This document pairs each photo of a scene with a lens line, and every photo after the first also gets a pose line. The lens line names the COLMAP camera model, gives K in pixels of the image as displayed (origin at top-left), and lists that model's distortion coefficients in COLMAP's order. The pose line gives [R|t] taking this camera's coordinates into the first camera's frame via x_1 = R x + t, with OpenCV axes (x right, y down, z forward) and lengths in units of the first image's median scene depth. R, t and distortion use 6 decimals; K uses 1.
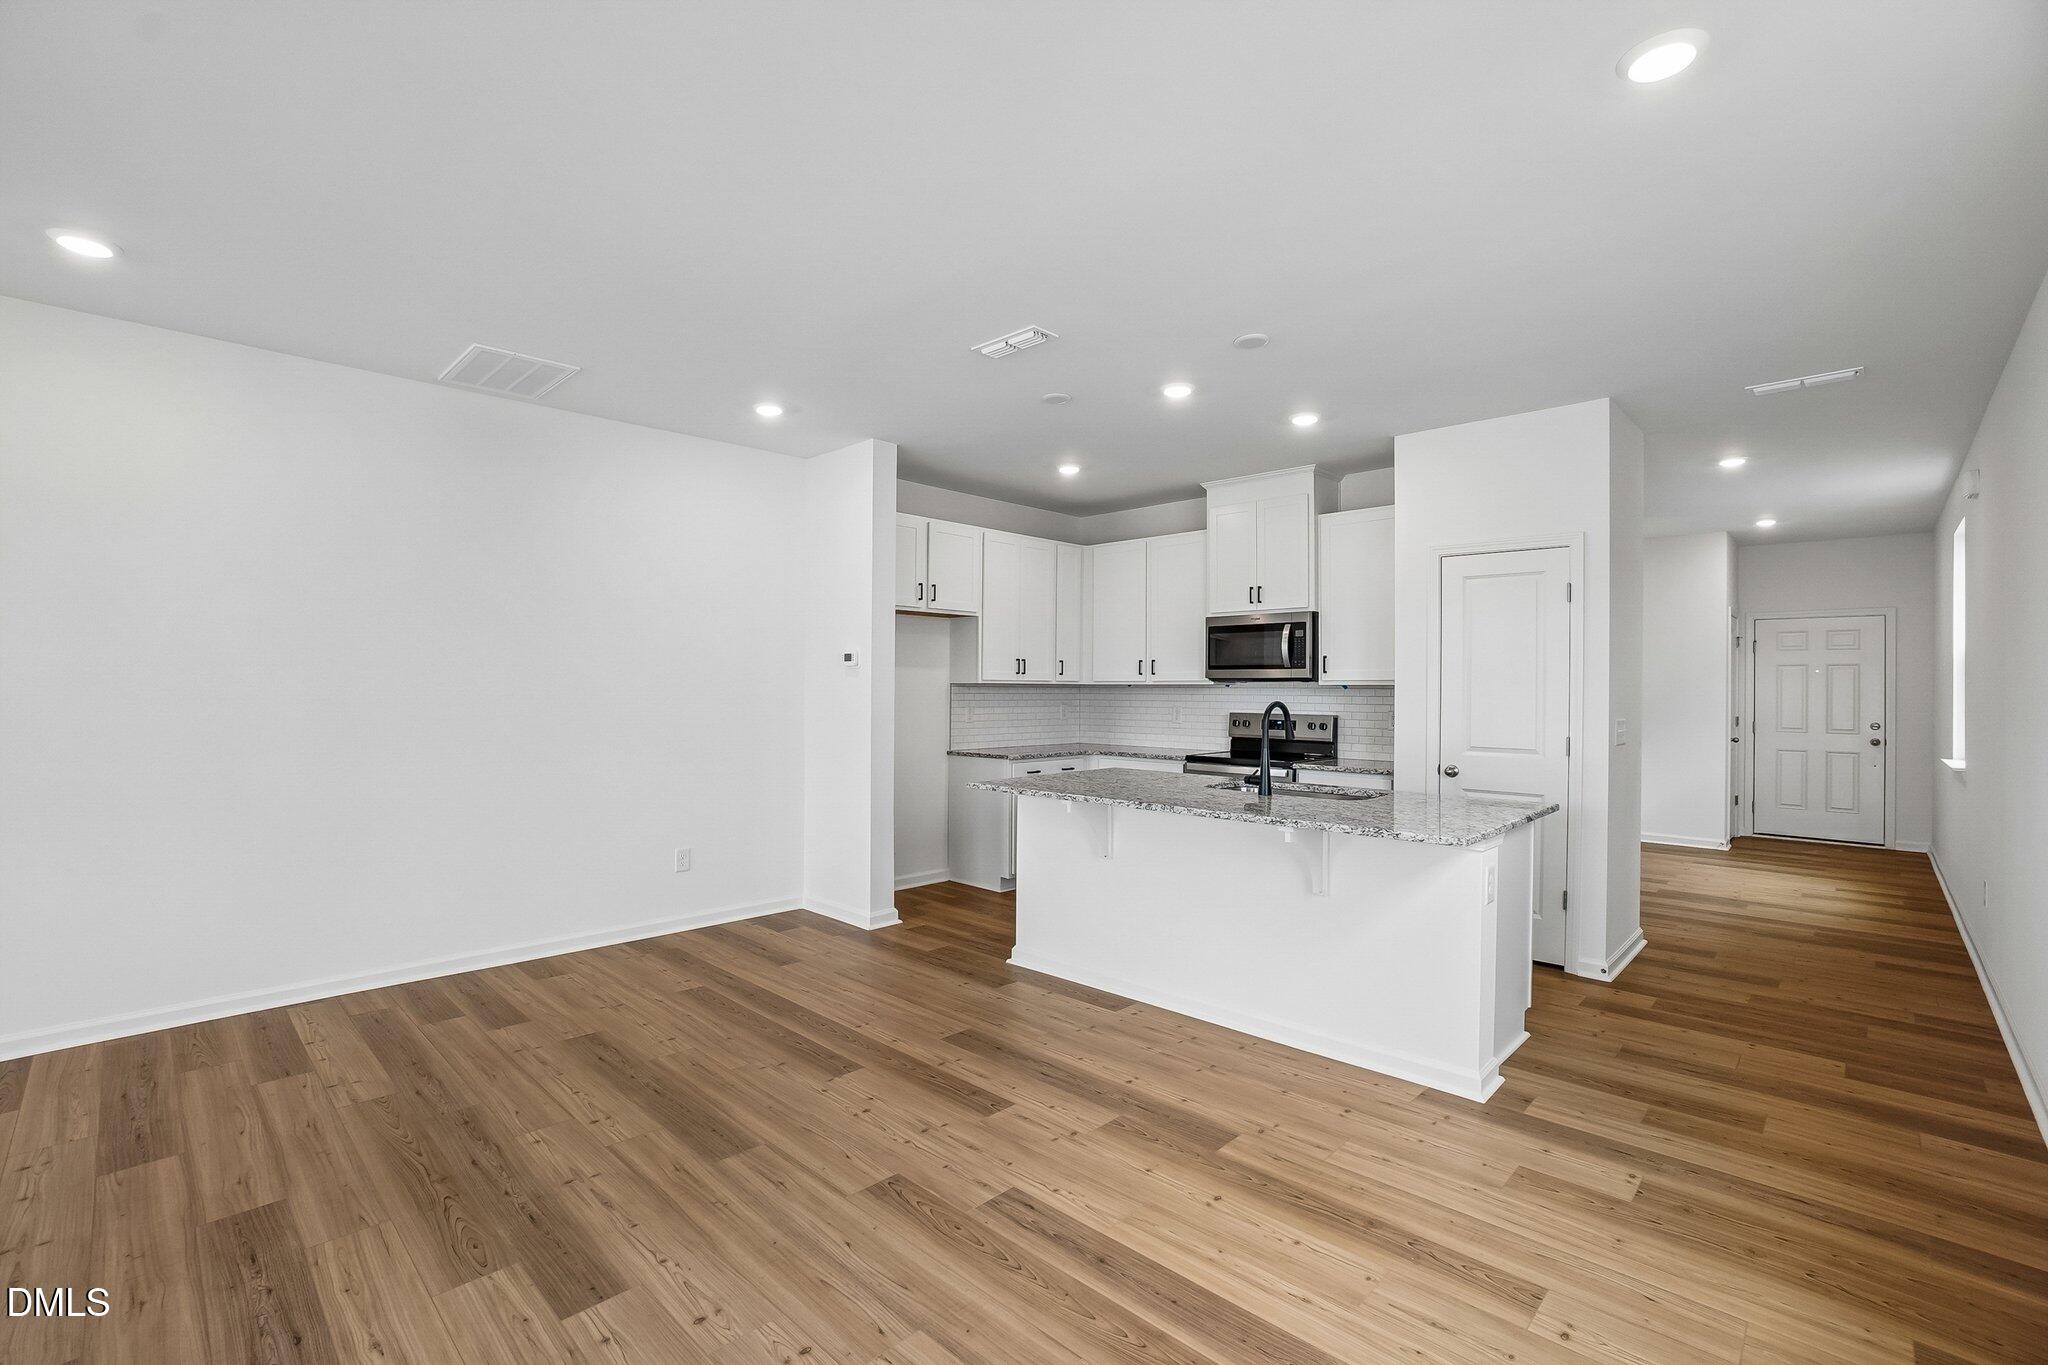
lens RADIAL K [[908.8, 0, 1010.0], [0, 908.8, 681.0], [0, 0, 1]] dist [-0.054954, 0.017230]
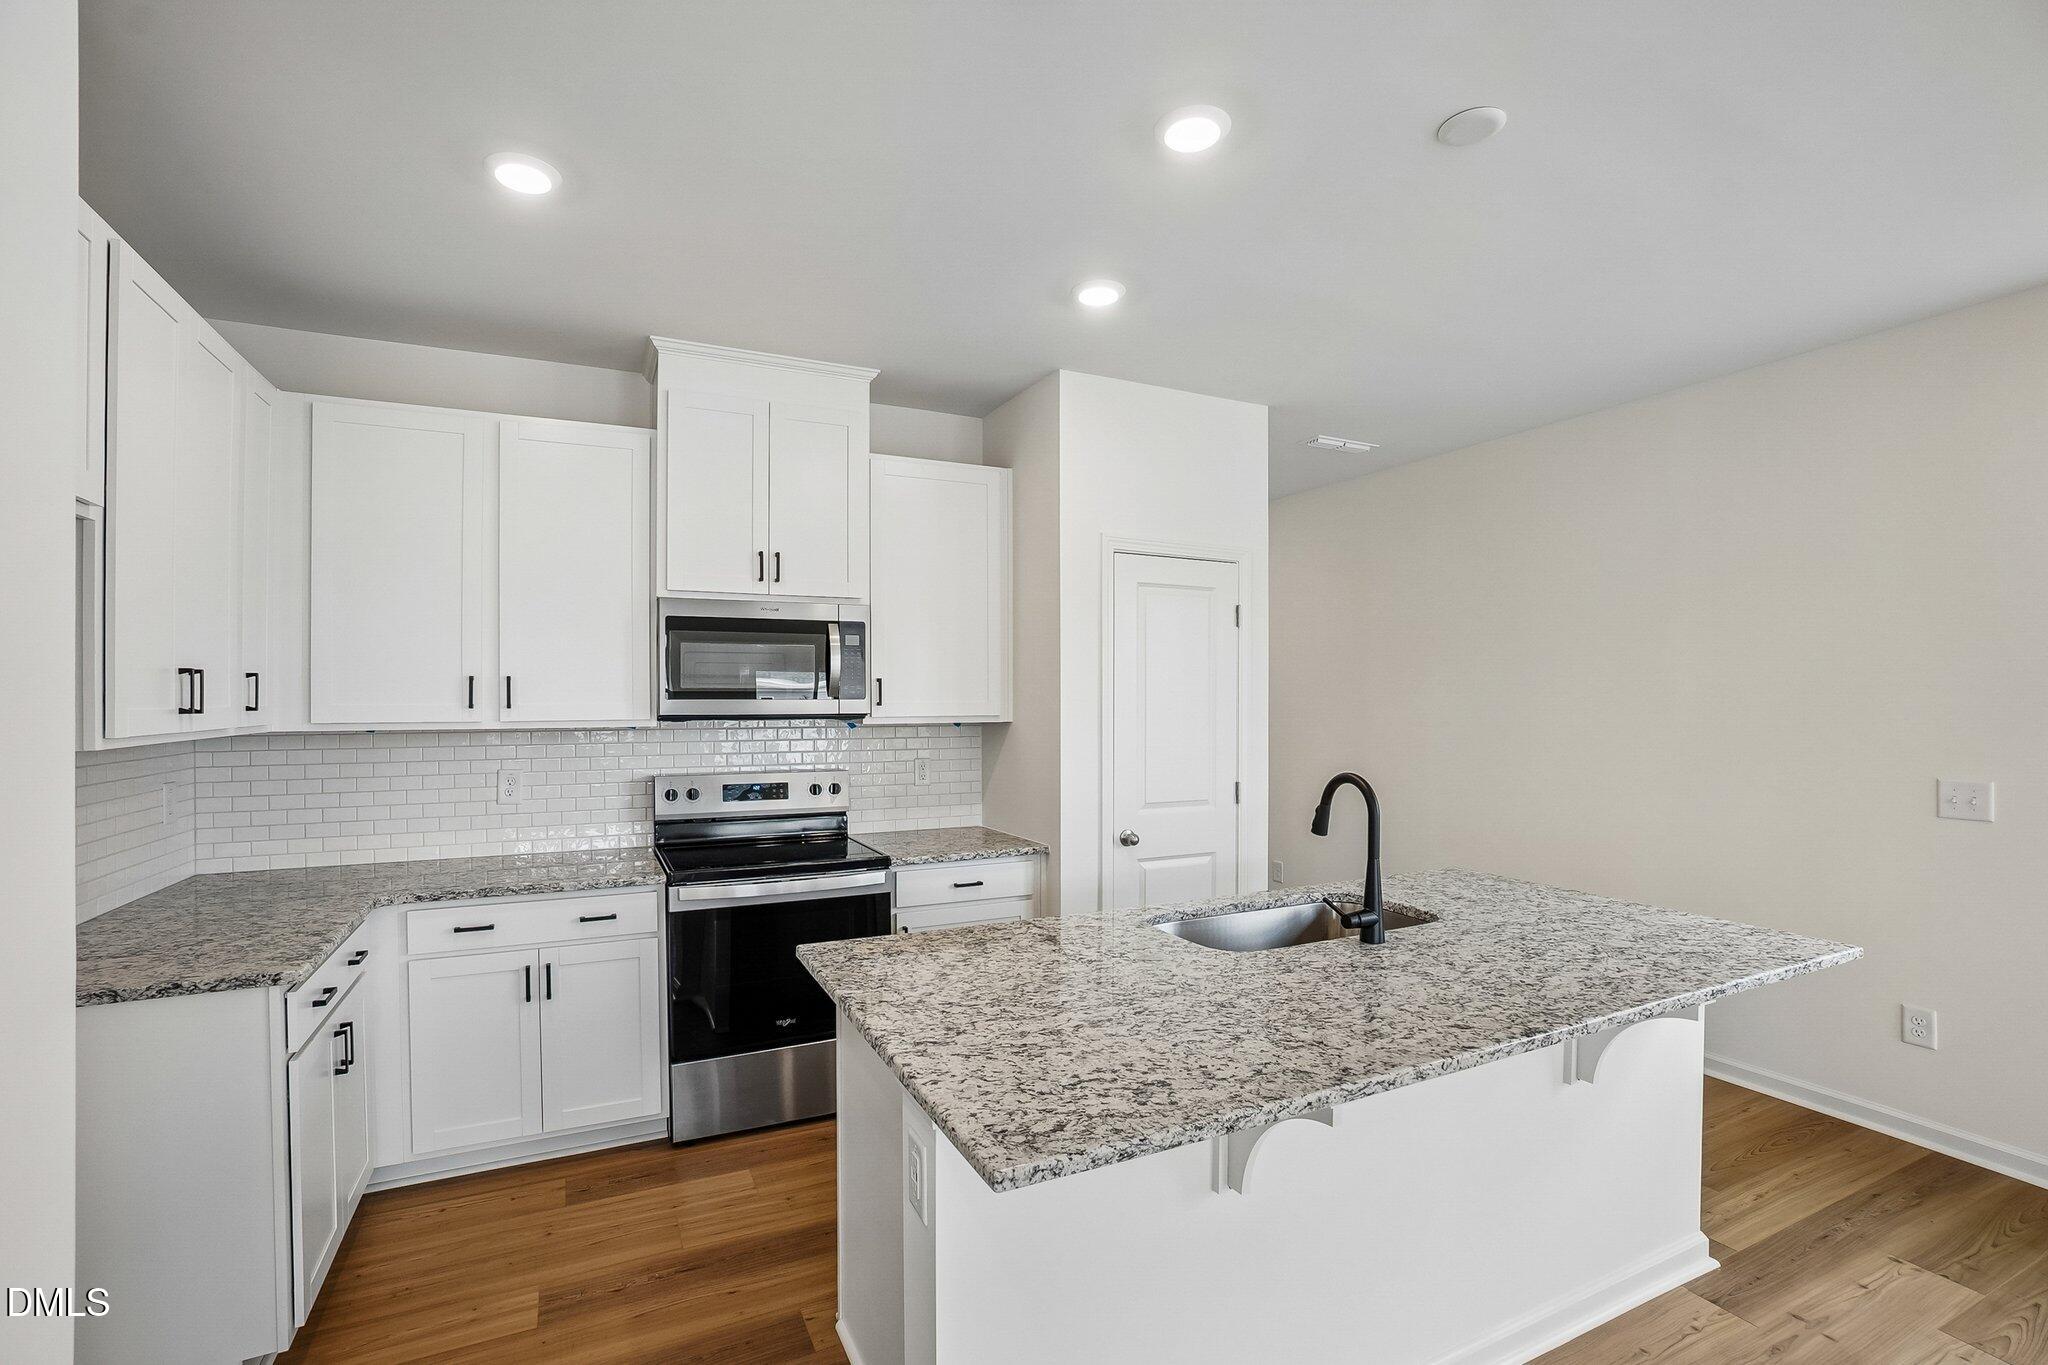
lens RADIAL K [[908.8, 0, 1010.7], [0, 908.8, 700.1], [0, 0, 1]] dist [-0.054954, 0.017230]
pose [[0.344443, -0.008271, 0.938771, -0.259274], [-0.002991, 0.999946, 0.009908, -0.023062], [-0.938803, -0.006220, 0.344399, 0.828282]]
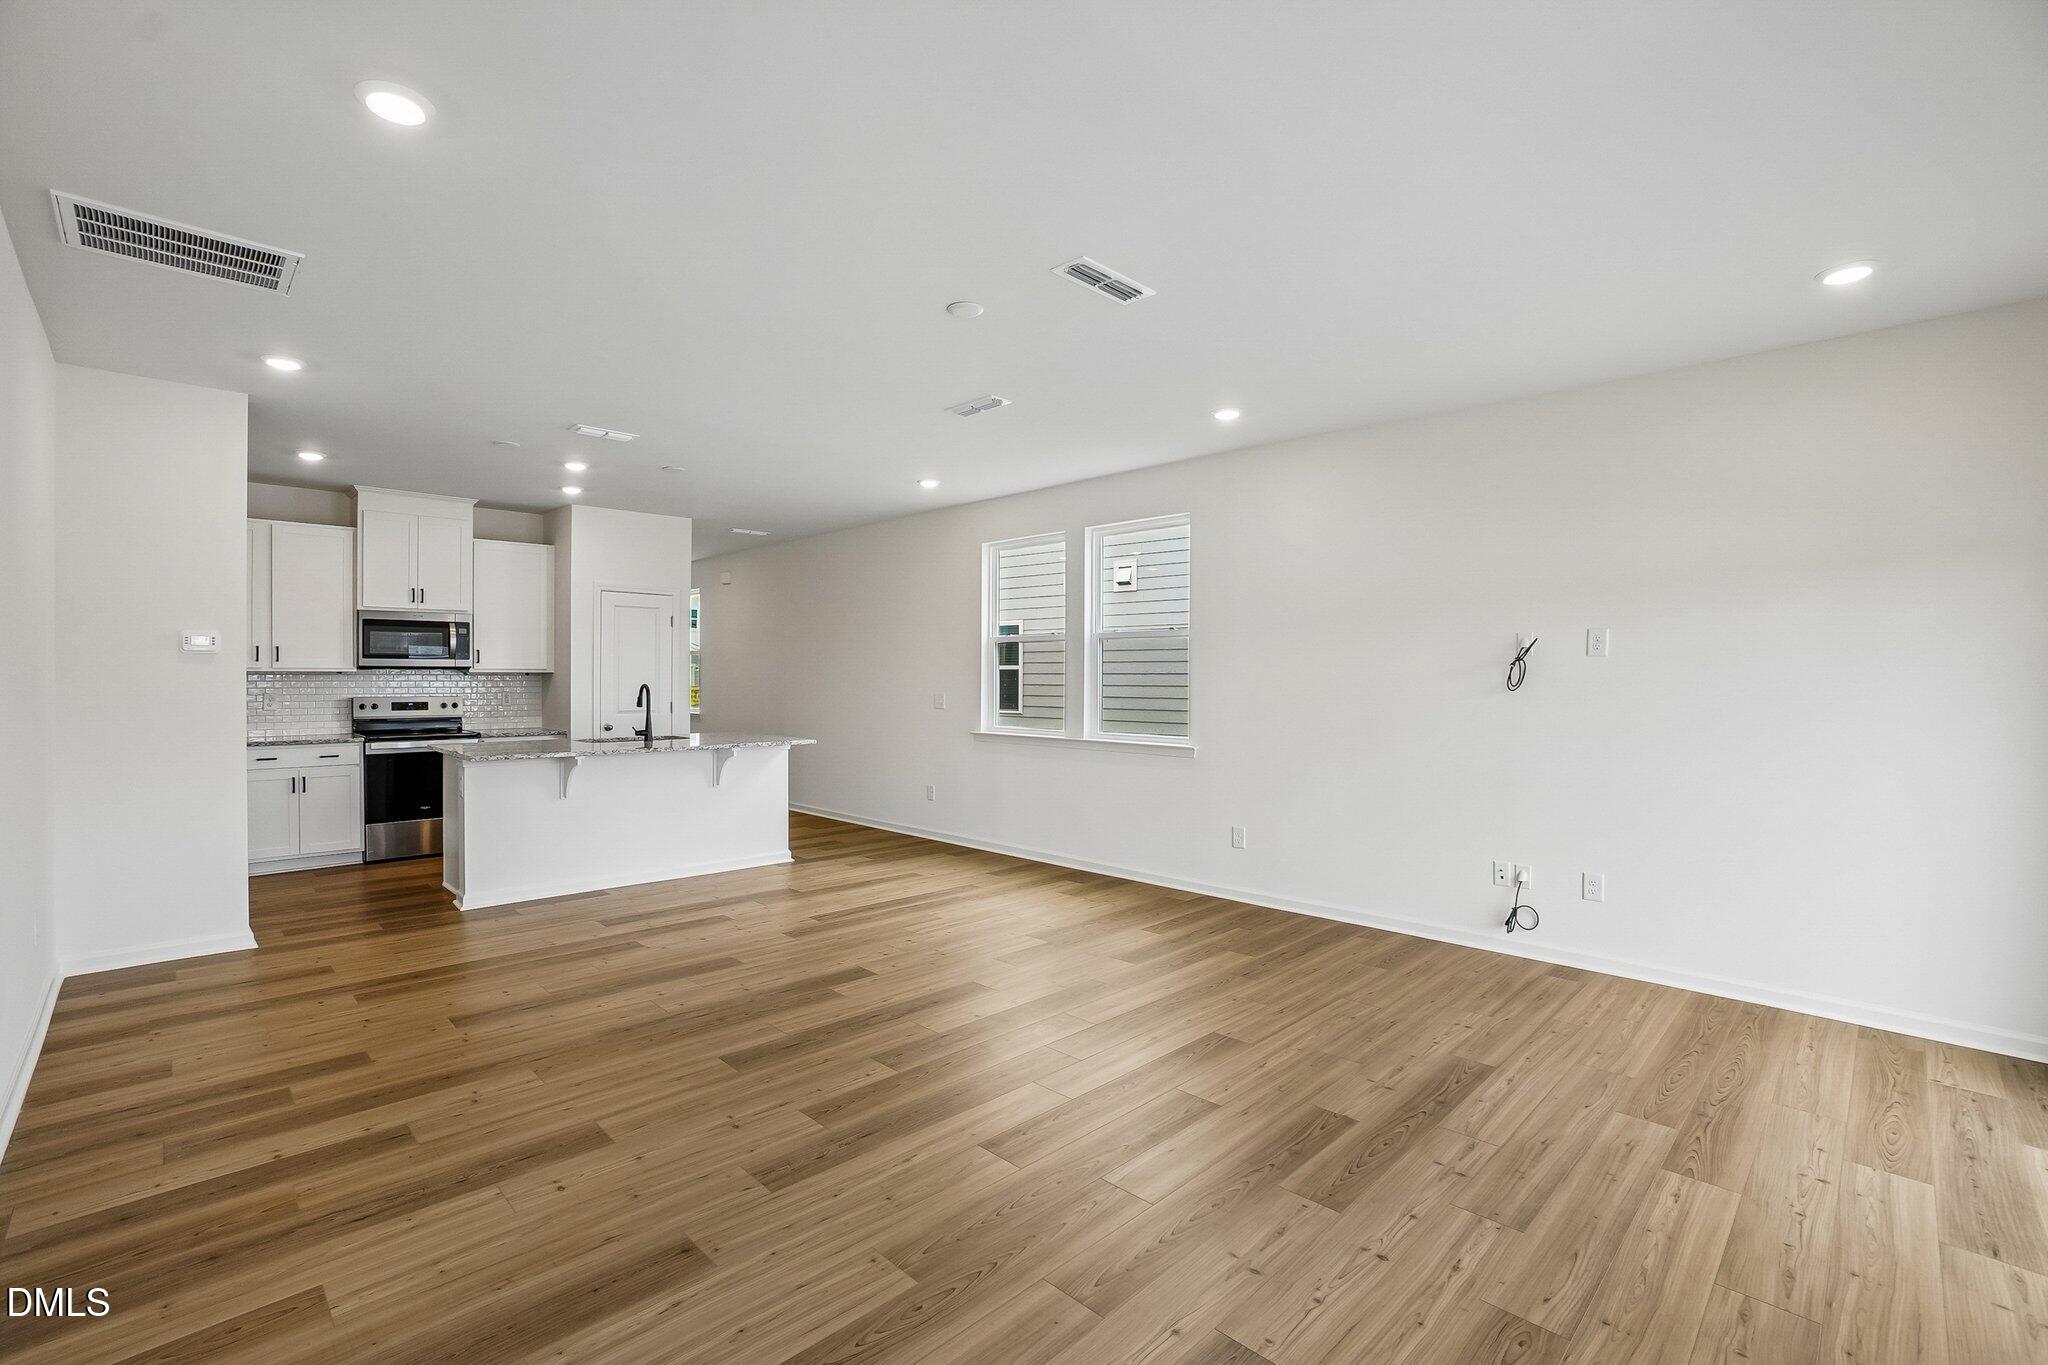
lens RADIAL K [[908.8, 0, 999.8], [0, 908.8, 680.6], [0, 0, 1]] dist [-0.054954, 0.017230]
pose [[0.033996, -0.009049, 0.999381, -1.072226], [-0.008781, 0.999918, 0.009353, -0.002909], [-0.999383, -0.009094, 0.033913, 0.254991]]
